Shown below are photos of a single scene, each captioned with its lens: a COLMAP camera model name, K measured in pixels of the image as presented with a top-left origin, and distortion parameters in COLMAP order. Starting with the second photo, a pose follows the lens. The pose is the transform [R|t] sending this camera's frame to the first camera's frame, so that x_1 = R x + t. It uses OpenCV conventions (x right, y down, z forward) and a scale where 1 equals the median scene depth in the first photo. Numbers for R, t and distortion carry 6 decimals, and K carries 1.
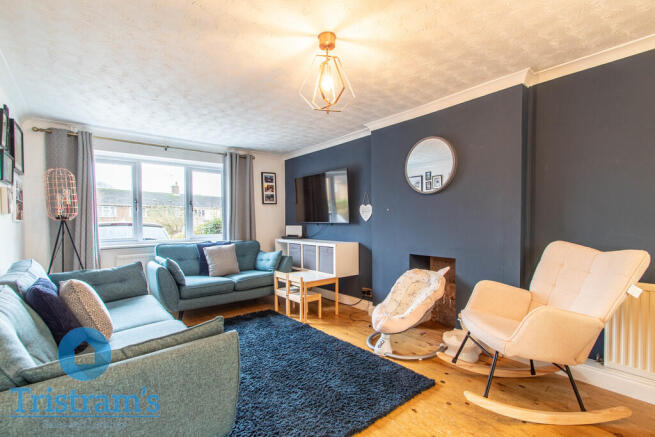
lens RADIAL K [[306.9, 0, 325.7], [0, 306.9, 219.8], [0, 0, 1]] dist [-0.000509, 0.000606]
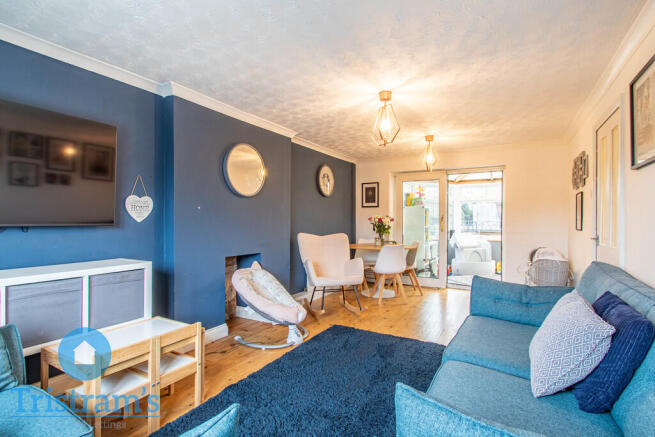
lens RADIAL K [[306.9, 0, 326.0], [0, 306.9, 221.1], [0, 0, 1]] dist [-0.000509, 0.000606]
pose [[-0.339530, 0.015654, 0.940465, -0.745359], [0.012091, 0.999852, -0.012277, 0.018121], [-0.940518, 0.007203, -0.339669, 1.074710]]
